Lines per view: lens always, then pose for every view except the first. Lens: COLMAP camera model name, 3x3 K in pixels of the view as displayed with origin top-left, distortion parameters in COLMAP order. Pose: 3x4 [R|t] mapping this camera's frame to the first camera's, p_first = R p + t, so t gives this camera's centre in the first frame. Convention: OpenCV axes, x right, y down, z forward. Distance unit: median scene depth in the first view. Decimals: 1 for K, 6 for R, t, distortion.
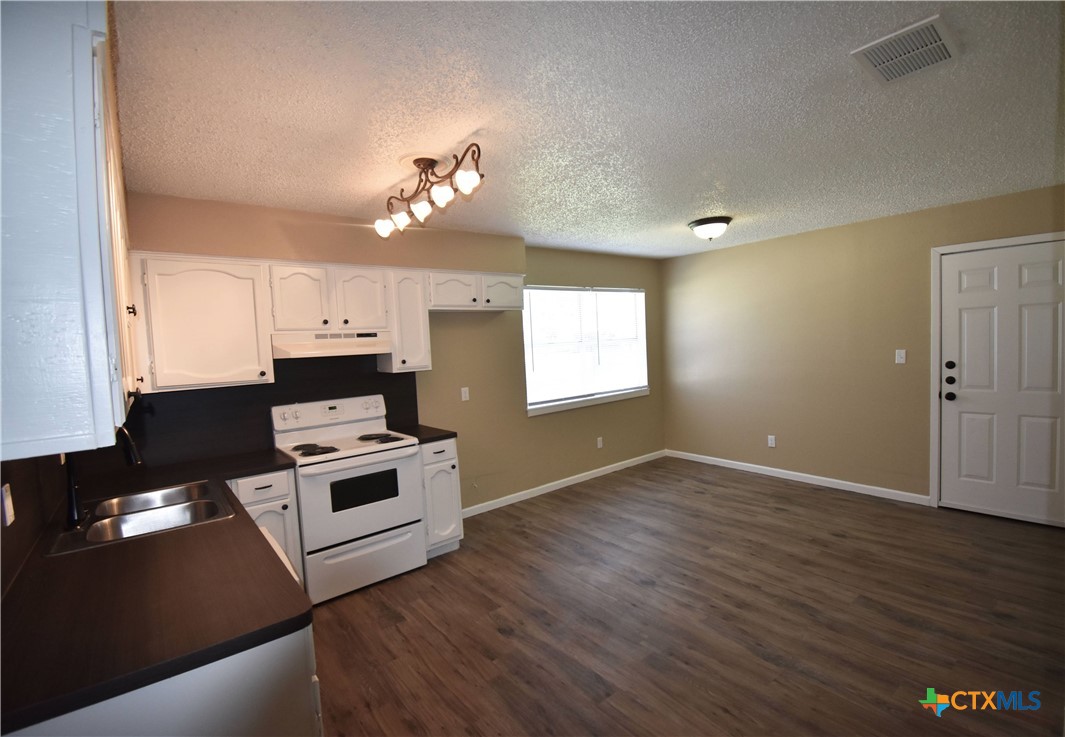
lens RADIAL K [[527.2, 0, 532.5], [0, 527.2, 368.5], [0, 0, 1]] dist [0.000813, -0.024579]
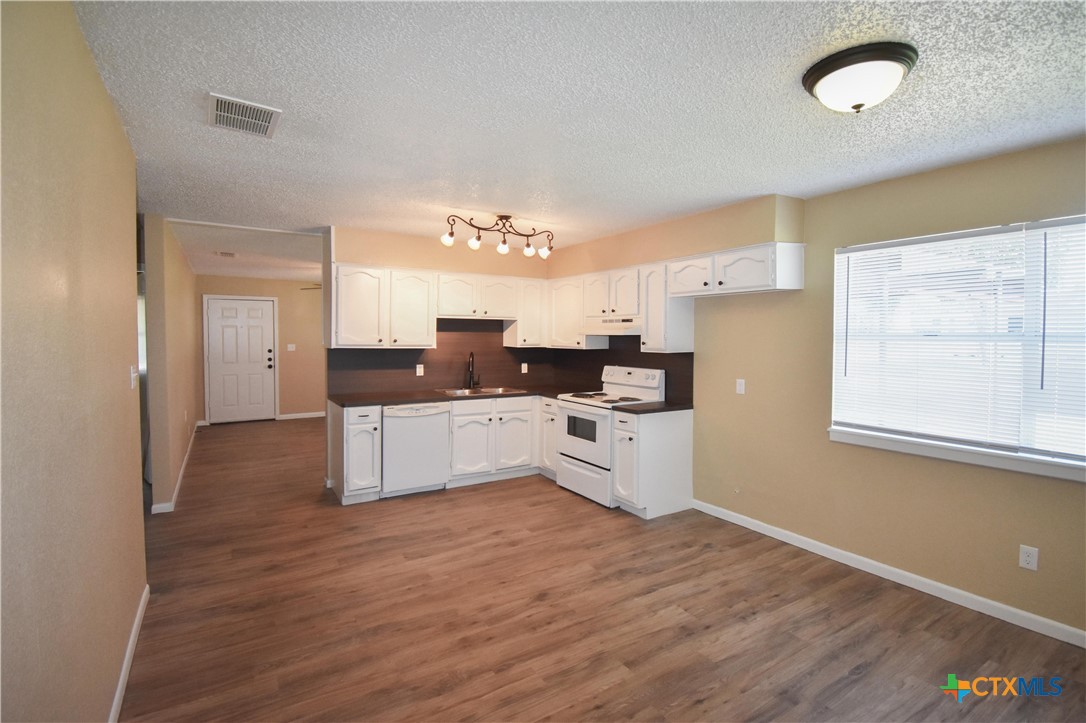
lens RADIAL K [[496.4, 0, 539.4], [0, 496.4, 337.1], [0, 0, 1]] dist [0.011727, -0.016492]
pose [[-0.147519, 0.059724, -0.987254, 0.983425], [-0.044893, 0.996742, 0.067006, -0.100523], [0.988040, 0.054205, -0.144357, 1.020468]]
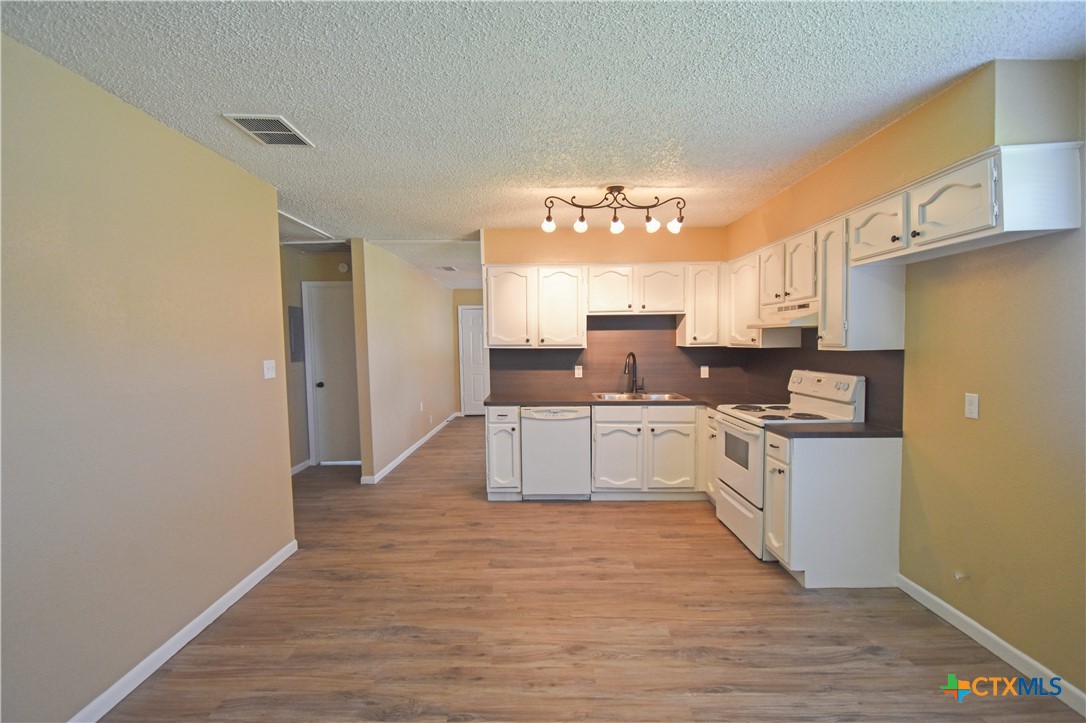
lens RADIAL K [[501.6, 0, 543.0], [0, 501.6, 361.5], [0, 0, 1]] dist [0.038809, -0.047868]
pose [[-0.654064, 0.094402, -0.750526, 0.698267], [0.012224, 0.993372, 0.114295, -0.078353], [0.756341, 0.065581, -0.650882, 1.308579]]
